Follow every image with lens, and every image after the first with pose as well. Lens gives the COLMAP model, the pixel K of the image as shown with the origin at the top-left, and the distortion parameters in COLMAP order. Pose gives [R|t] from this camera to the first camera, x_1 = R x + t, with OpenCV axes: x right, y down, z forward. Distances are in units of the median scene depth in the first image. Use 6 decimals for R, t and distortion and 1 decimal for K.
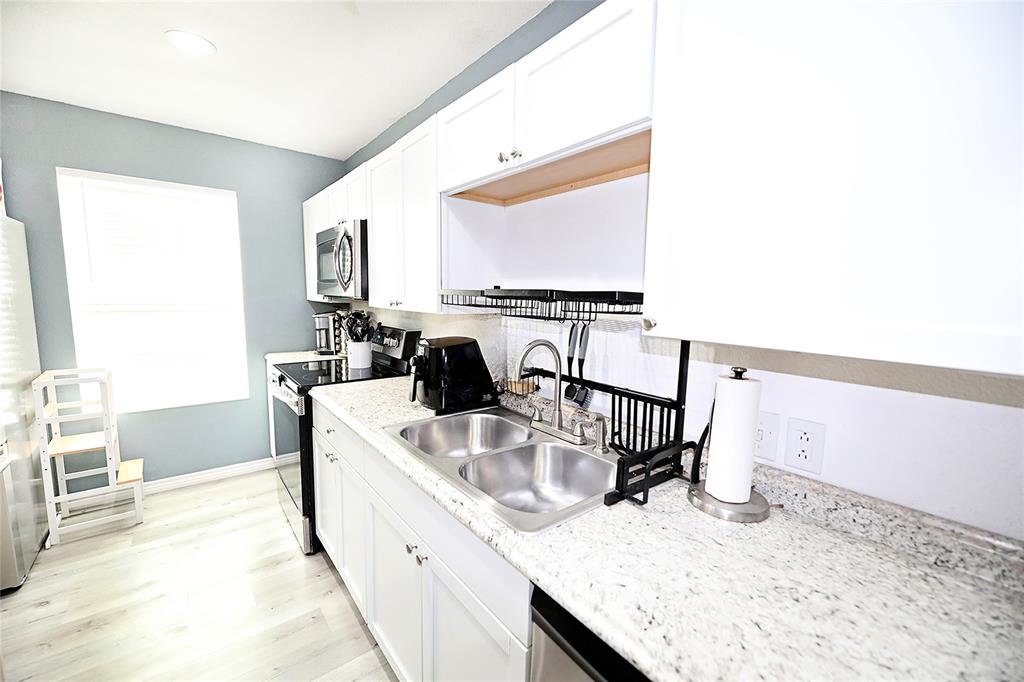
lens RADIAL K [[410.1, 0, 510.7], [0, 410.1, 338.7], [0, 0, 1]] dist [0.006597, -0.000450]
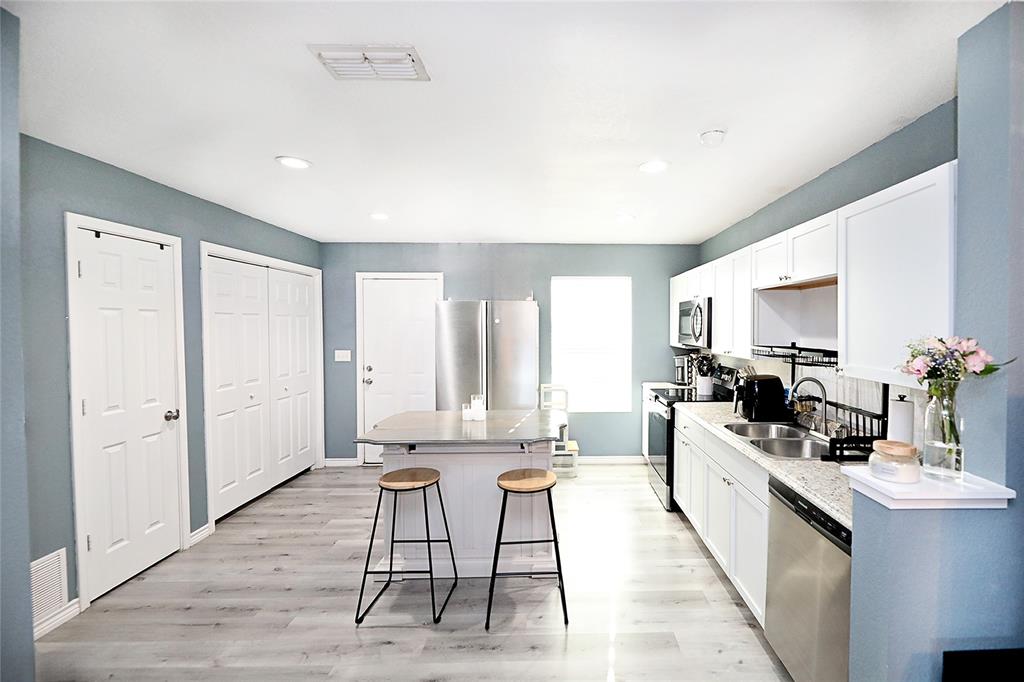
lens RADIAL K [[464.2, 0, 566.3], [0, 464.2, 350.4], [0, 0, 1]] dist [-0.003683, -0.000470]
pose [[0.795786, 0.010528, -0.605487, 0.254930], [-0.048046, 0.997795, -0.045797, 0.015921], [0.603669, 0.065536, 0.794537, -0.658393]]
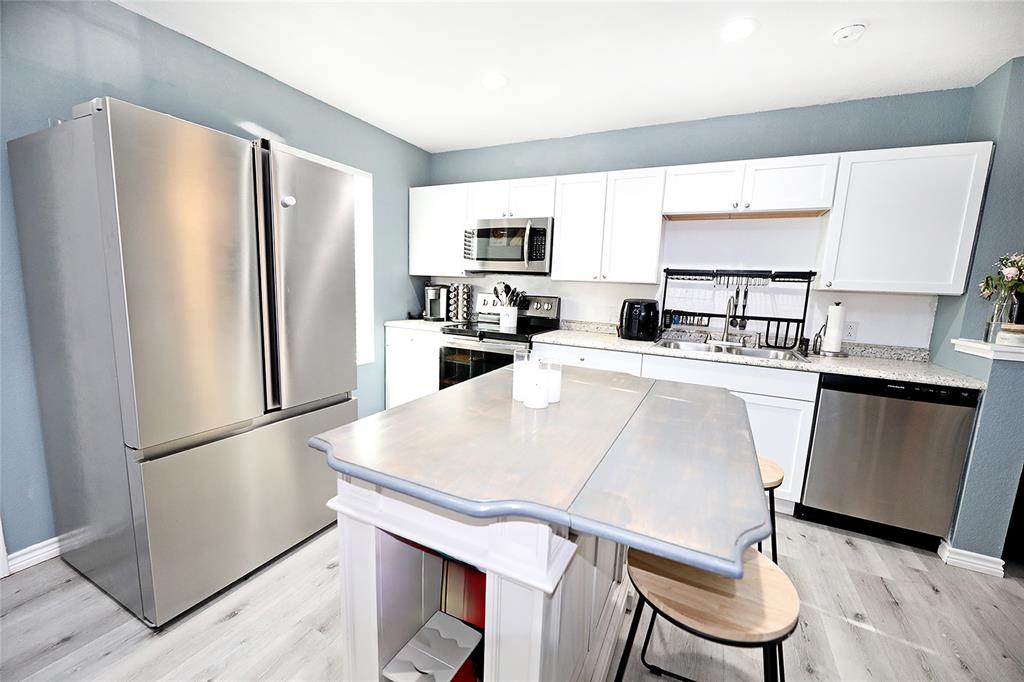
lens RADIAL K [[410.1, 0, 511.9], [0, 410.1, 345.5], [0, 0, 1]] dist [0.006597, -0.000450]
pose [[0.903773, -0.043471, 0.425798, -1.044028], [0.022971, 0.998322, 0.053165, 0.067434], [-0.427395, -0.038268, 0.903255, -0.212052]]
